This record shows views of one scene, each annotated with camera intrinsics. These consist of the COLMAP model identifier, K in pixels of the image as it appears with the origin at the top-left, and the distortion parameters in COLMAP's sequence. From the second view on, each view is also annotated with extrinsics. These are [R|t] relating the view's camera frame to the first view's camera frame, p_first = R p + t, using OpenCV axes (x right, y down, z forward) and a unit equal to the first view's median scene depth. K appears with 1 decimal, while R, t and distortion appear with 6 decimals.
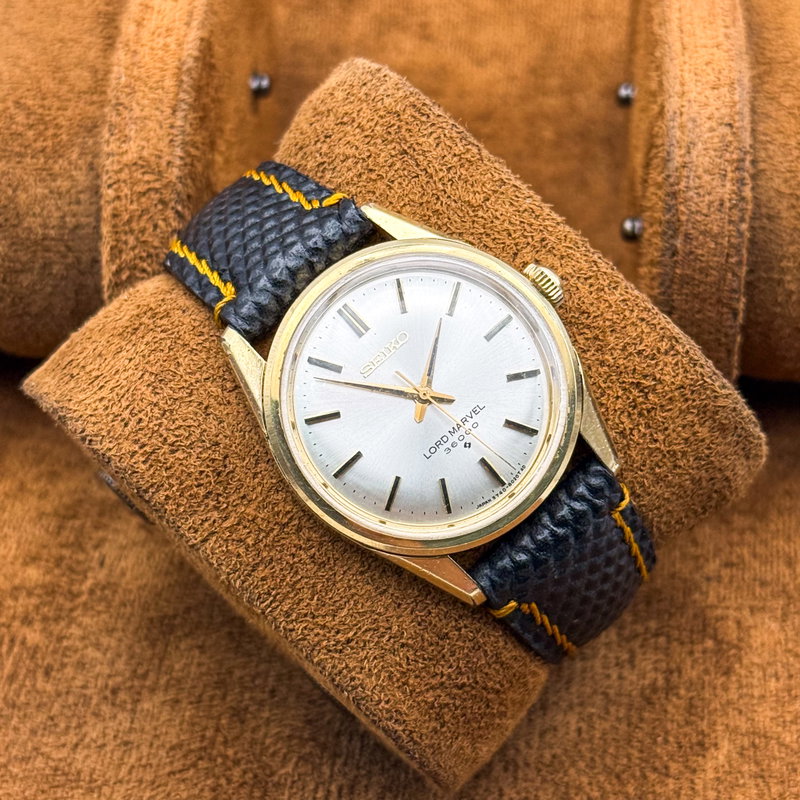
lens RADIAL K [[1996.4, 0, 388.9], [0, 1996.4, 401.5], [0, 0, 1]] dist [0.053837, 0.006869]
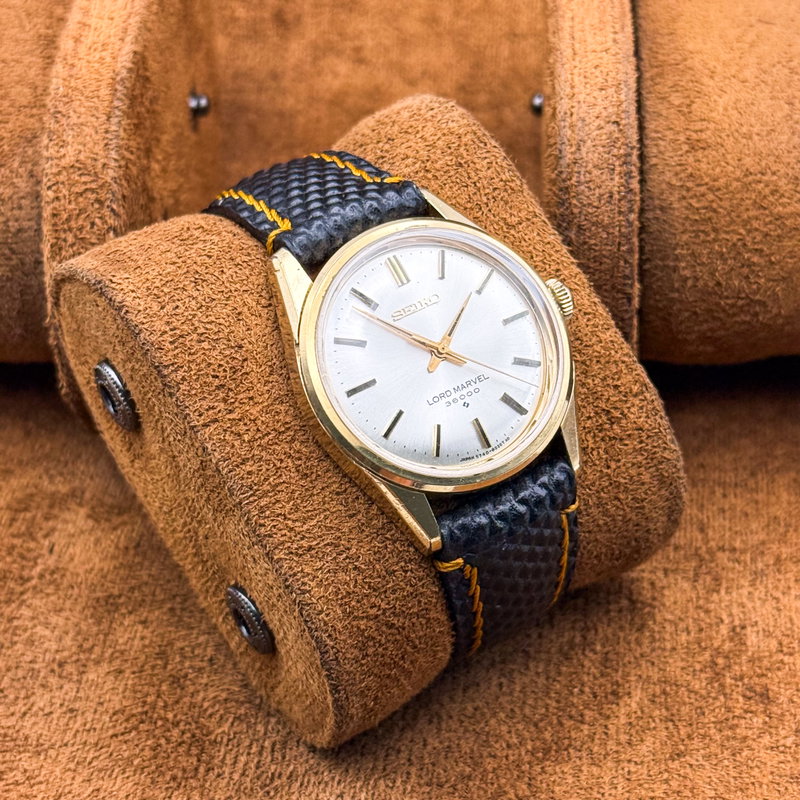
lens RADIAL K [[1986.6, 0, 399.6], [0, 1986.6, 378.8], [0, 0, 1]] dist [0.038574, 0.750275]
pose [[0.946063, 0.295440, 0.132963, -0.141656], [-0.261021, 0.938173, -0.227374, 0.259969], [-0.191918, 0.180404, 0.964687, -0.062647]]
